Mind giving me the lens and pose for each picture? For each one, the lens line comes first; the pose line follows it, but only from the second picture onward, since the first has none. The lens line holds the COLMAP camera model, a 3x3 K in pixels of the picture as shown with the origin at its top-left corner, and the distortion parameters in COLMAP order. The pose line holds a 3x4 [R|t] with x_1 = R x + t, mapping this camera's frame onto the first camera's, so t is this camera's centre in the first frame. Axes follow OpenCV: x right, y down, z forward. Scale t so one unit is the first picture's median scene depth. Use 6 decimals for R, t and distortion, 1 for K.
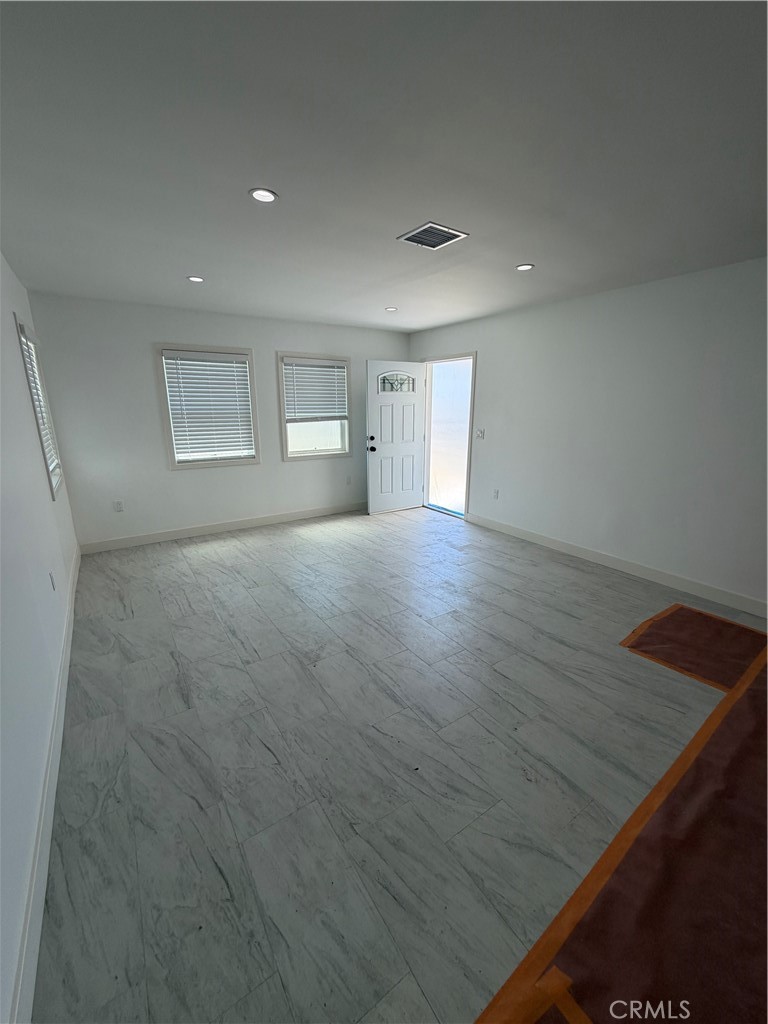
lens RADIAL K [[408.0, 0, 384.0], [0, 408.0, 512.0], [0, 0, 1]] dist [-0.002588, -0.000097]
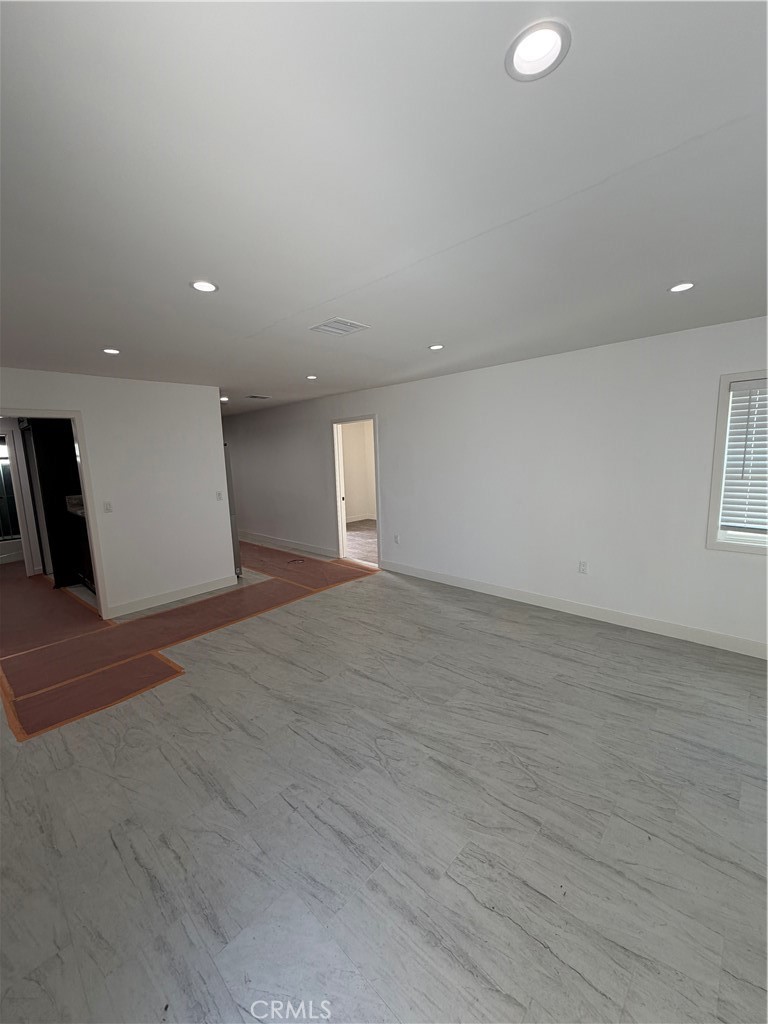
lens RADIAL K [[408.0, 0, 384.0], [0, 408.0, 512.0], [0, 0, 1]] dist [-0.002588, -0.000097]
pose [[-0.975684, 0.060972, -0.210529, 0.208546], [-0.027205, 0.919412, 0.392353, -0.508560], [0.217486, 0.388540, -0.895398, 1.753044]]
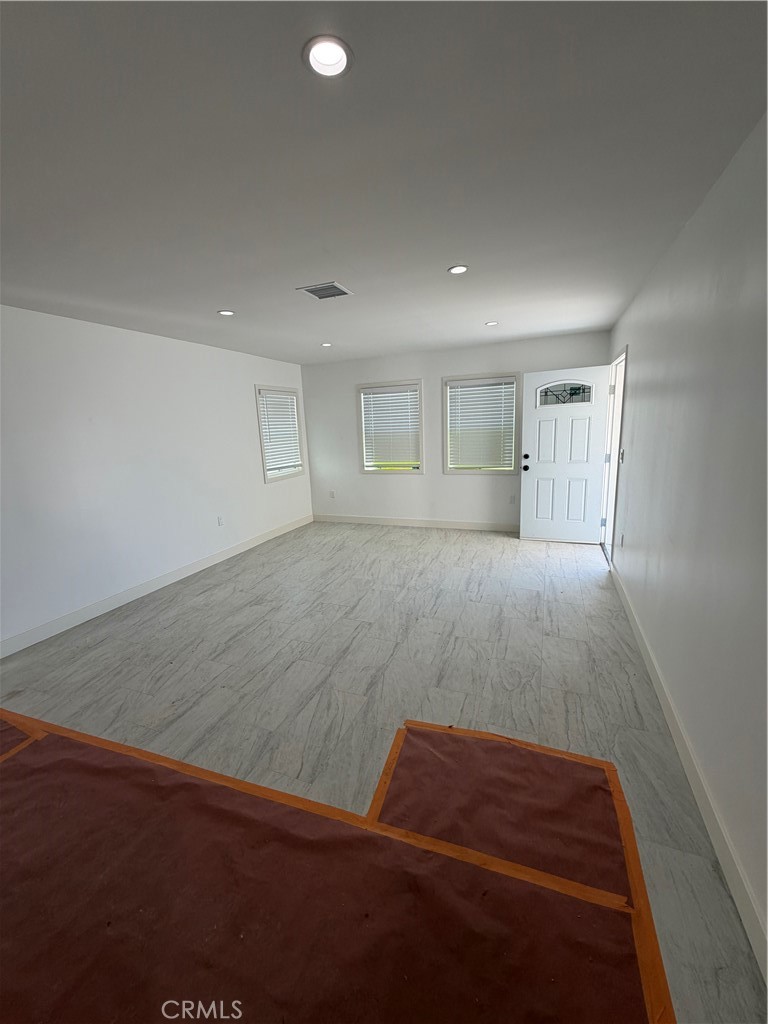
lens RADIAL K [[408.0, 0, 384.0], [0, 408.0, 512.0], [0, 0, 1]] dist [-0.002588, -0.000097]
pose [[0.562101, 0.149354, -0.813472, 1.008501], [-0.171098, 0.983282, 0.062304, -0.108236], [0.809178, 0.104162, 0.578258, 0.398378]]
